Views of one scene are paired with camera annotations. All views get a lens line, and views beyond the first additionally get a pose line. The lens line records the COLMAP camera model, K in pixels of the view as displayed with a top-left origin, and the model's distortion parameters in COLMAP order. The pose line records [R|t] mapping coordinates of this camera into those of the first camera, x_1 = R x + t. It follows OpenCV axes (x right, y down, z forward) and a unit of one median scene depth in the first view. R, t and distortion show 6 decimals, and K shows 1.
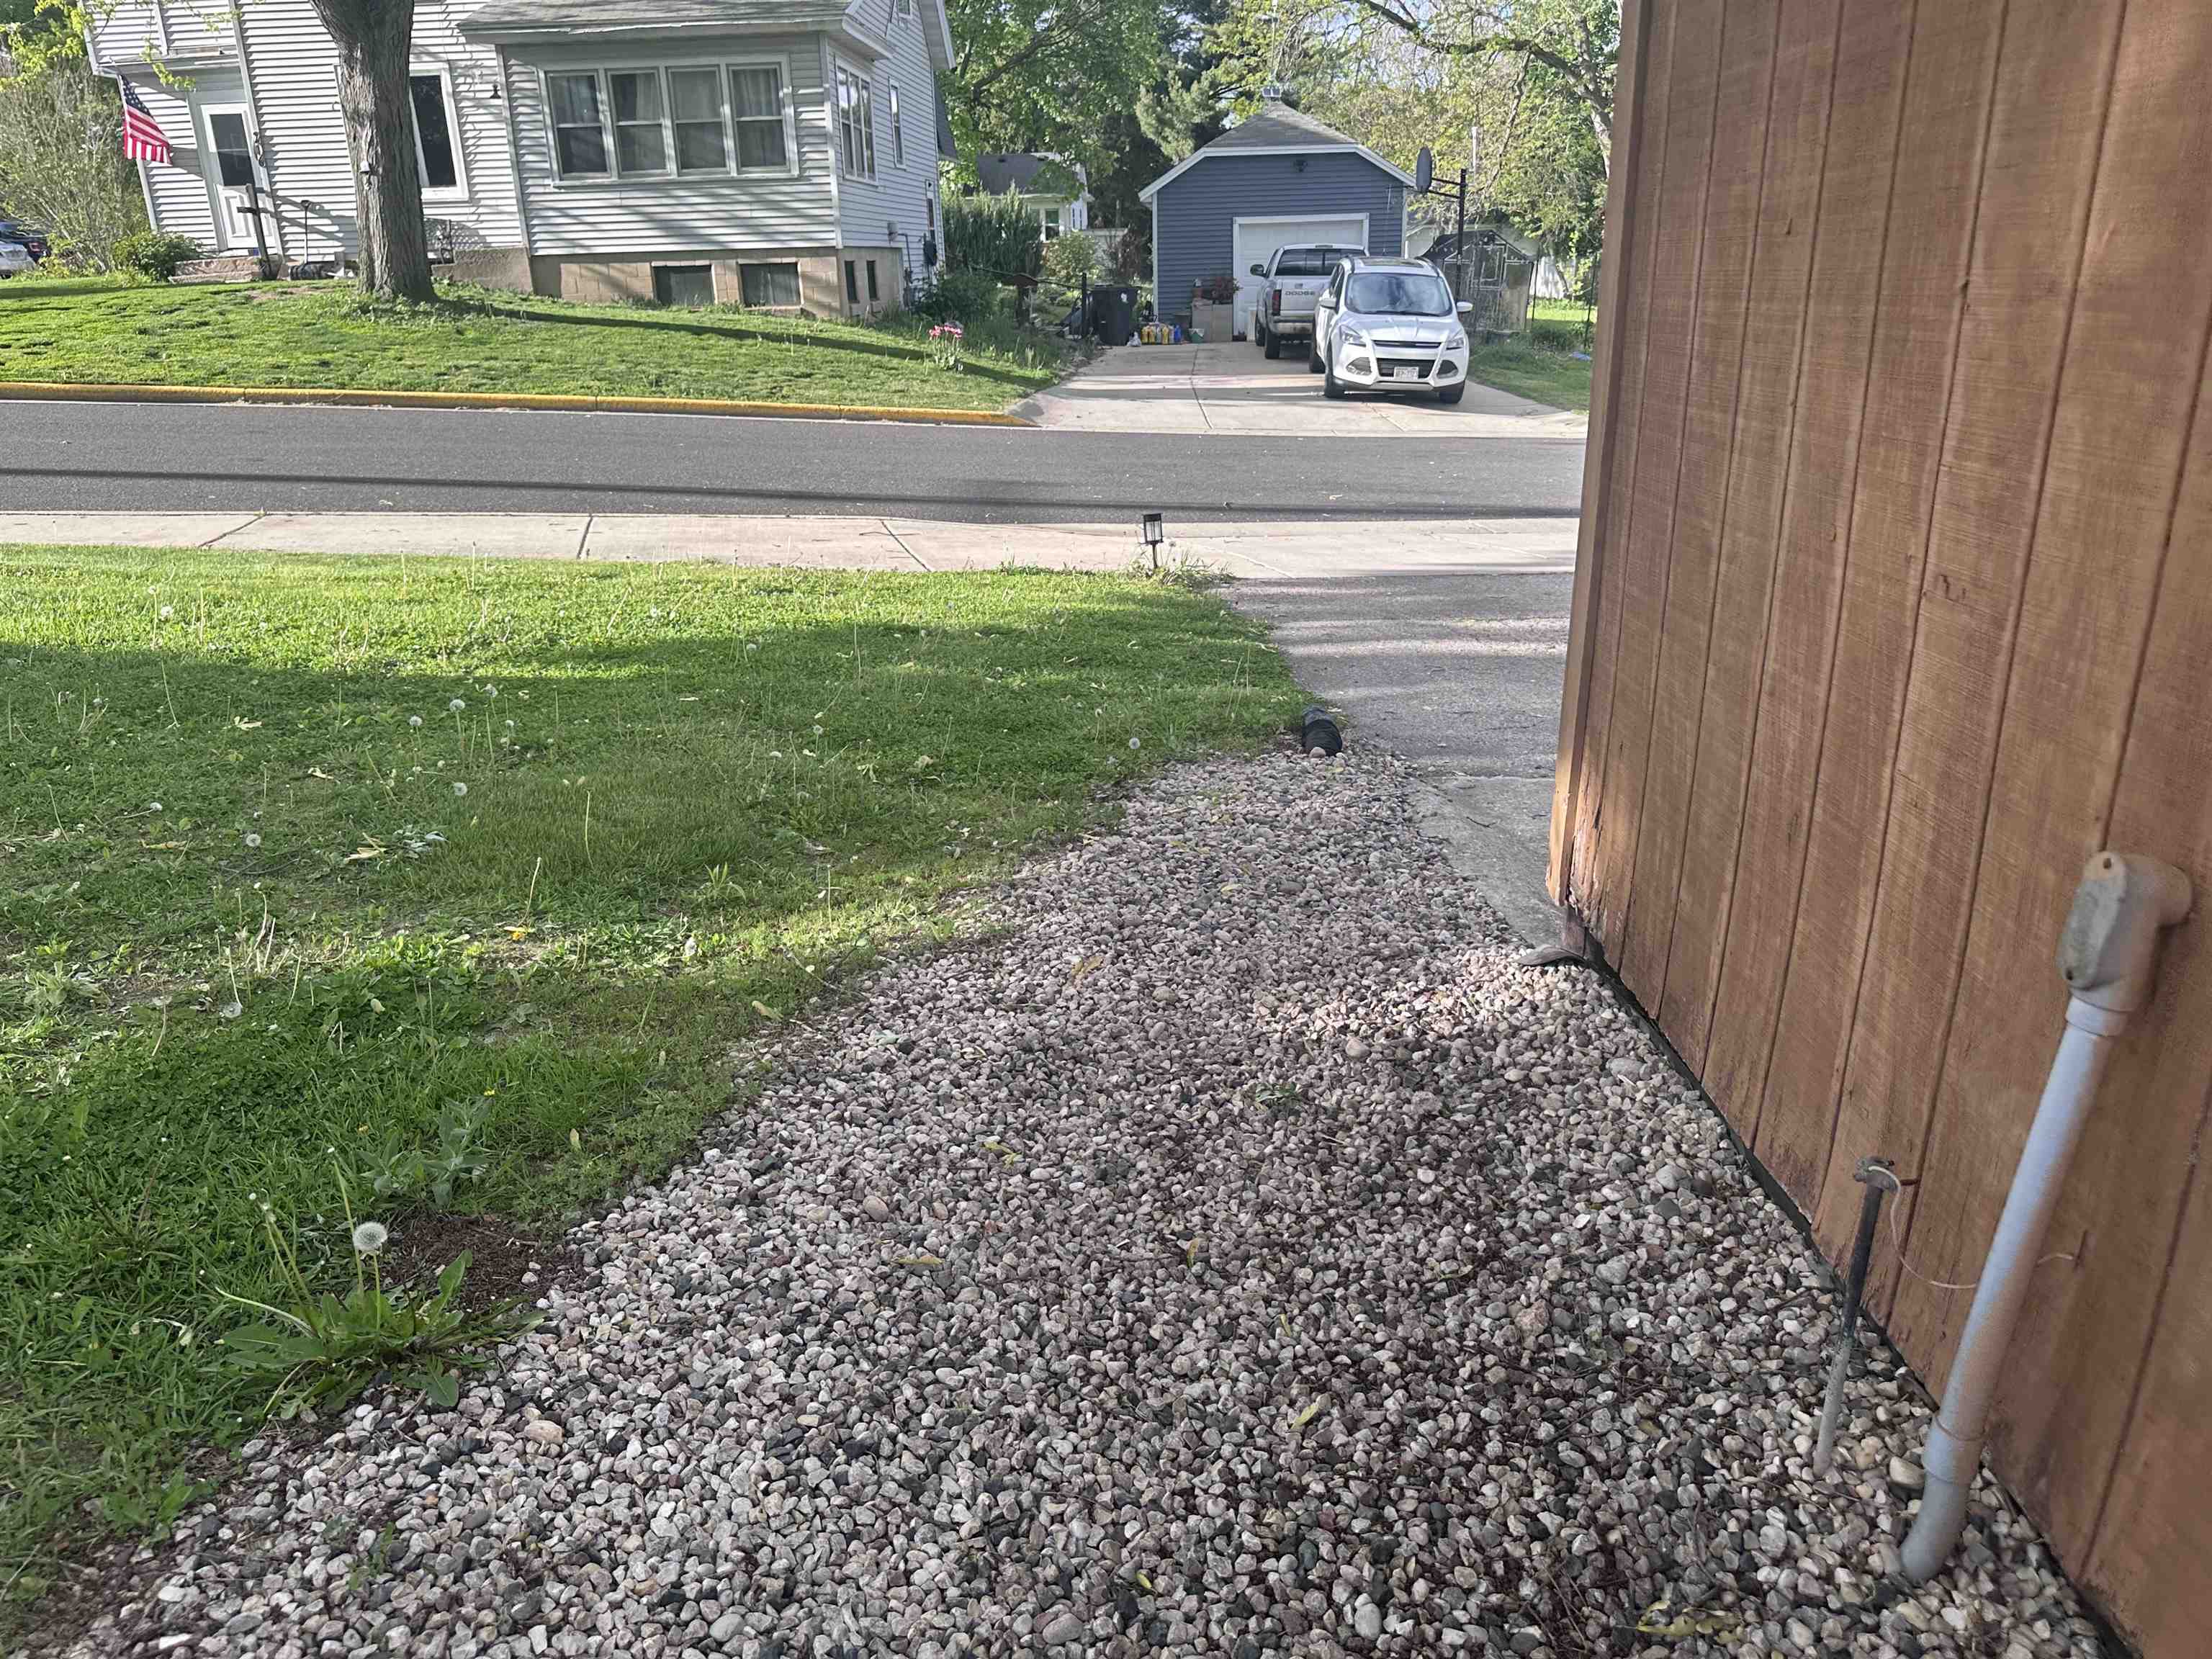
lens RADIAL K [[1546.9, 0, 1094.0], [0, 1546.9, 843.4], [0, 0, 1]] dist [0.041854, -0.056803]
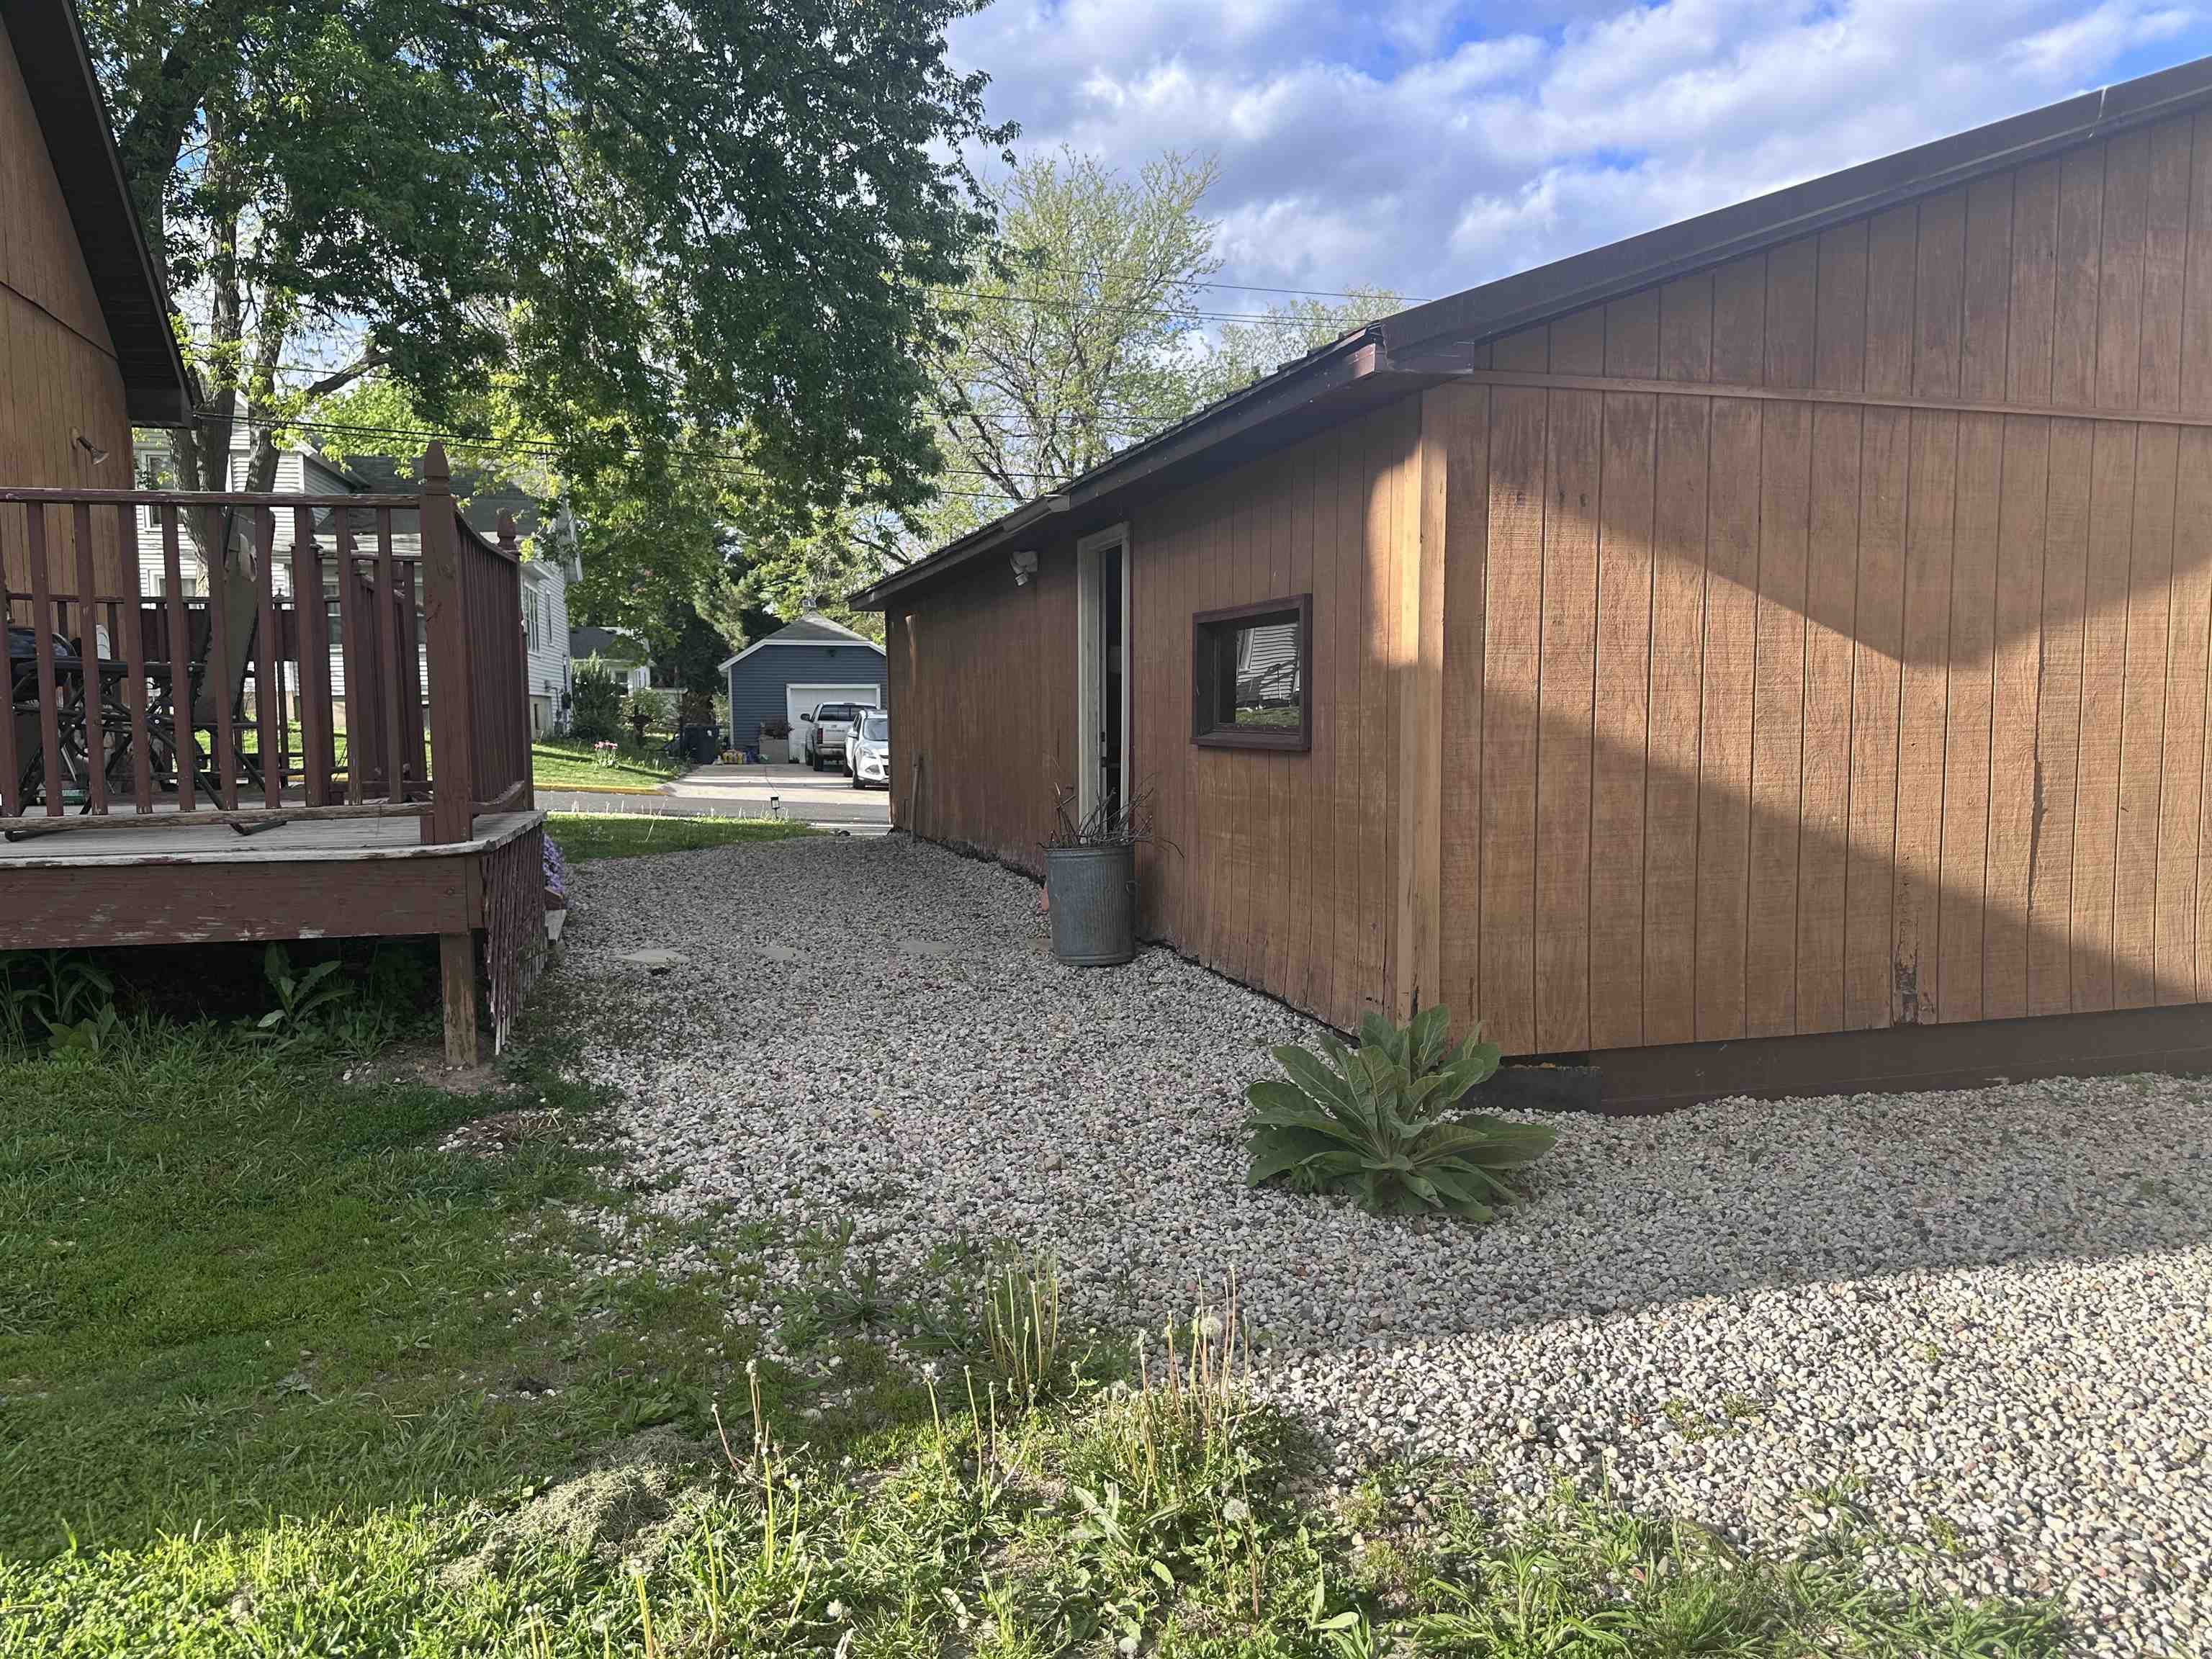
lens RADIAL K [[1546.9, 0, 1113.3], [0, 1546.9, 848.5], [0, 0, 1]] dist [0.041854, -0.056803]
pose [[0.954910, -0.007517, 0.296802, -0.069873], [0.088089, 0.961838, -0.259052, 0.207768], [-0.283528, 0.273516, 0.919130, -0.527804]]
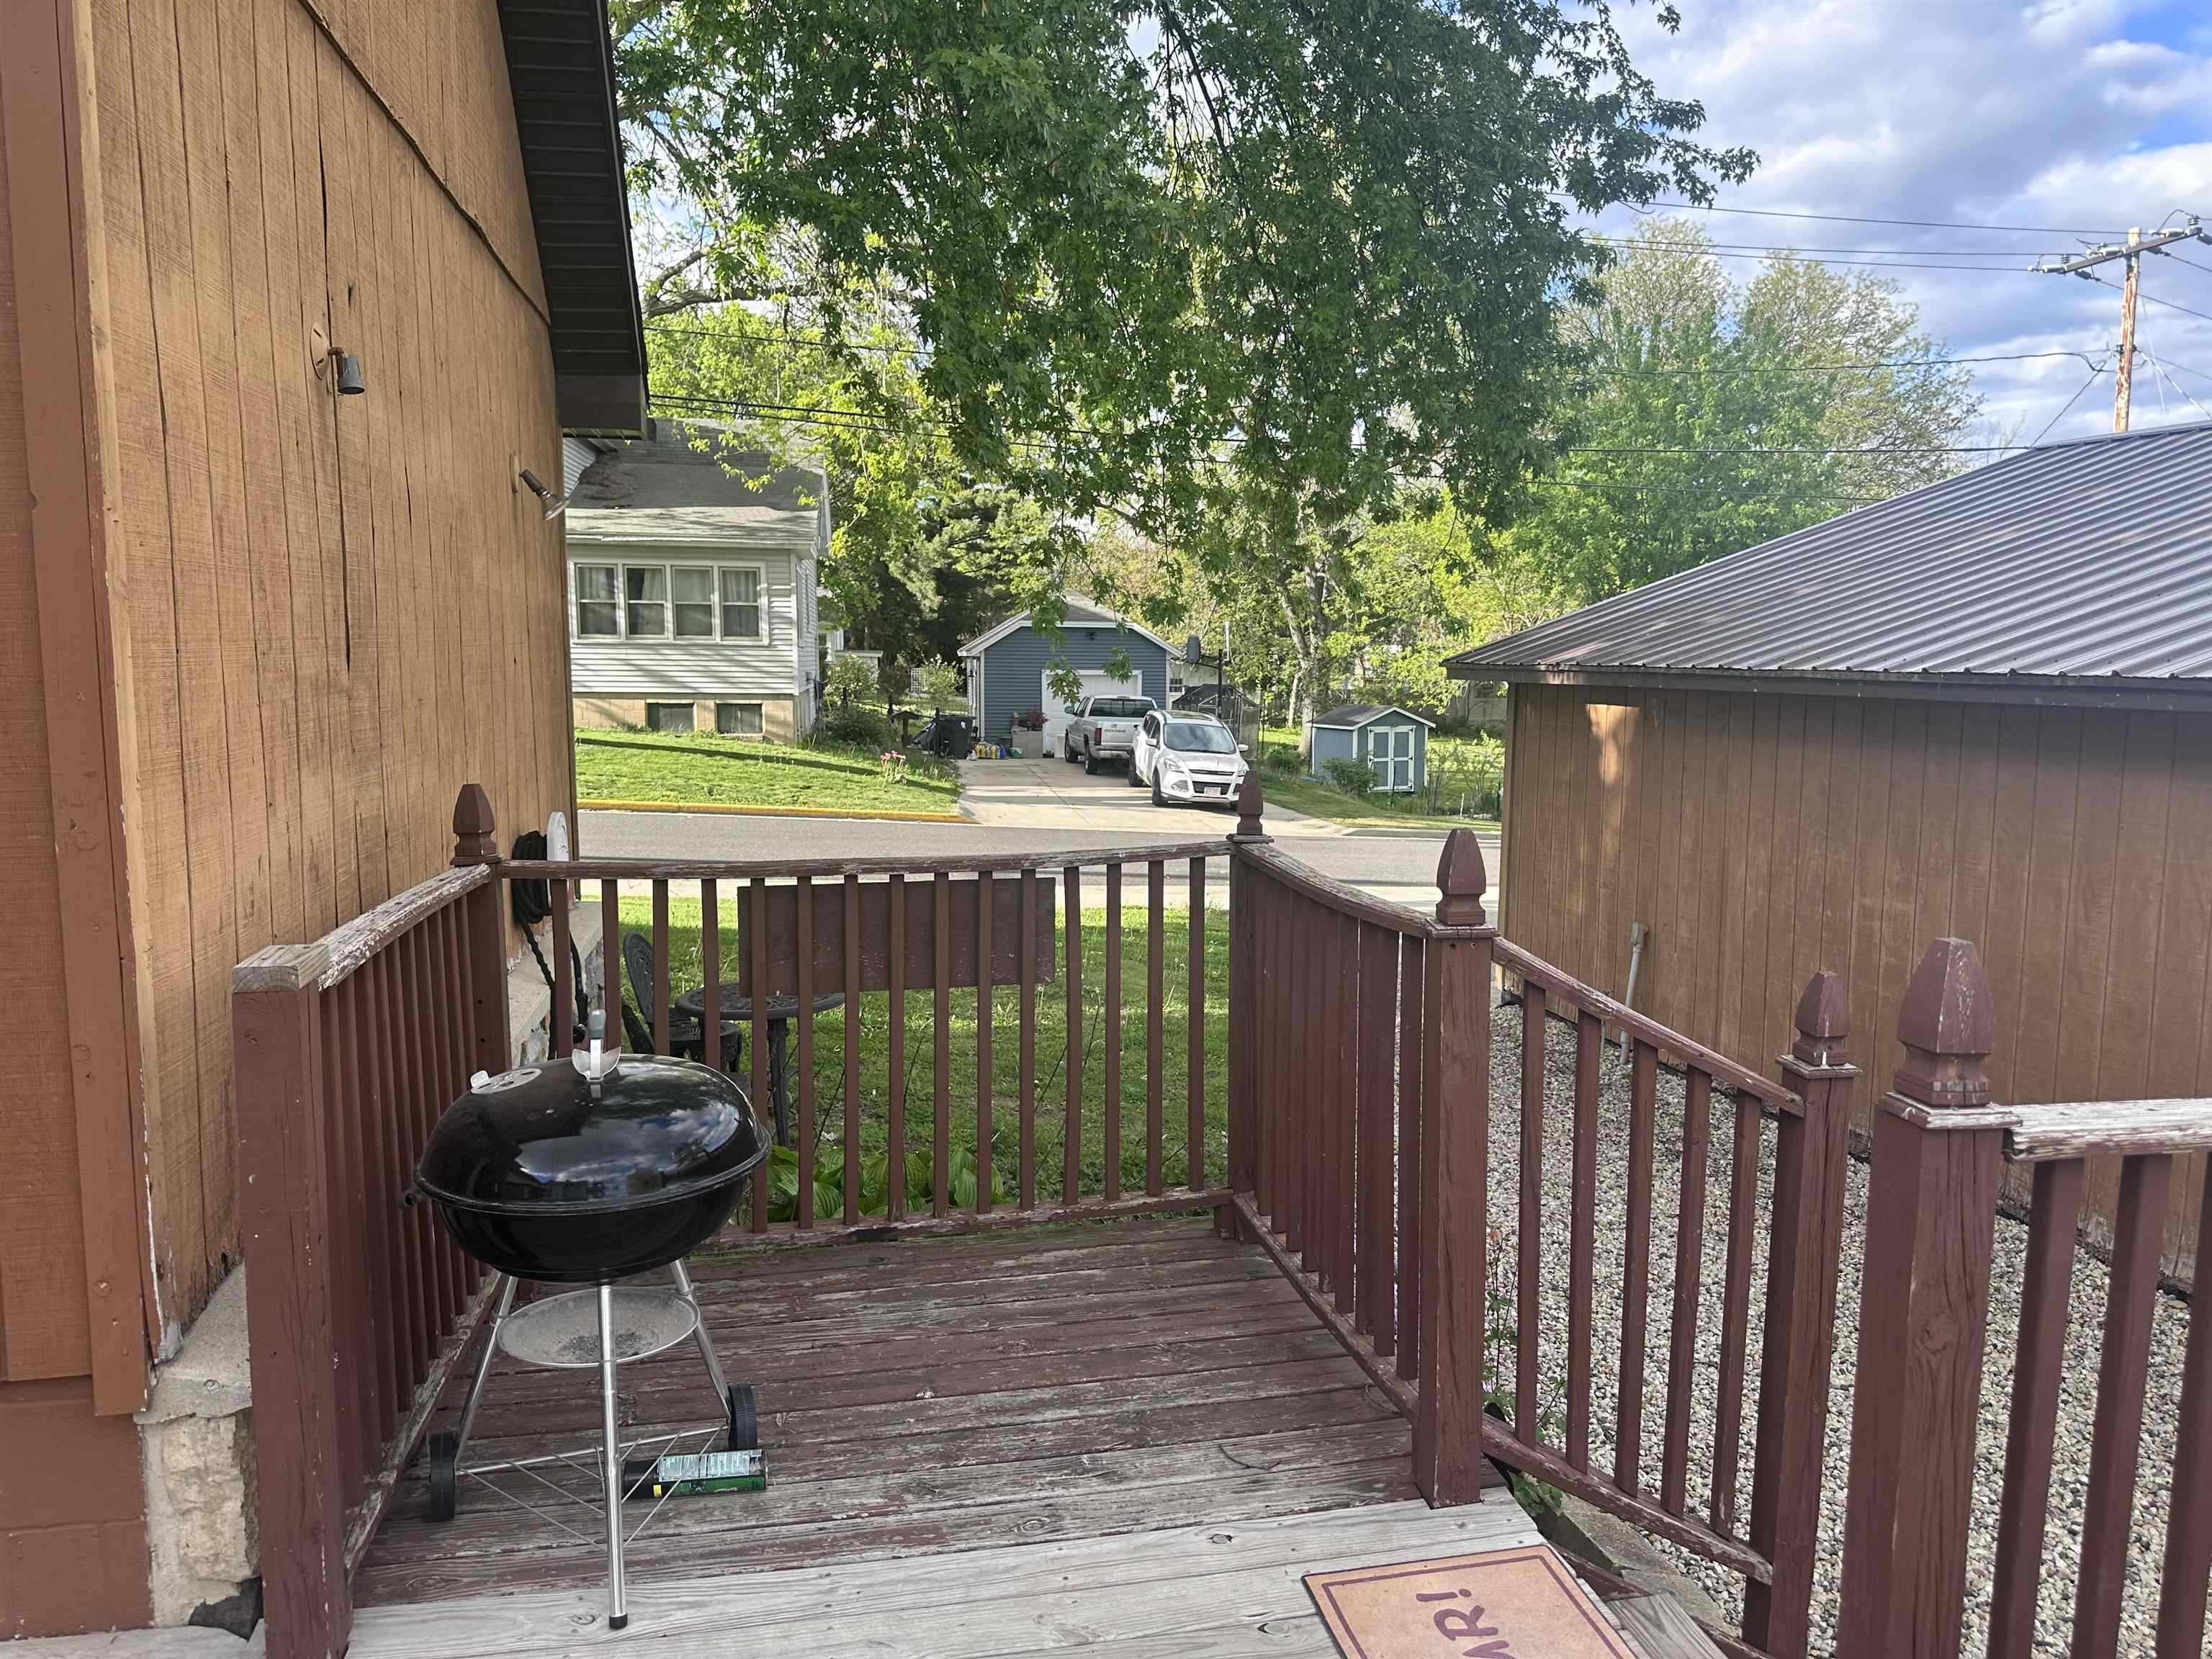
lens RADIAL K [[1546.9, 0, 1160.4], [0, 1546.9, 850.3], [0, 0, 1]] dist [0.041854, -0.056803]
pose [[0.970637, 0.005630, 0.240482, -0.176218], [0.051530, 0.971651, -0.230734, 0.075471], [-0.234963, 0.236351, 0.942831, -0.309870]]
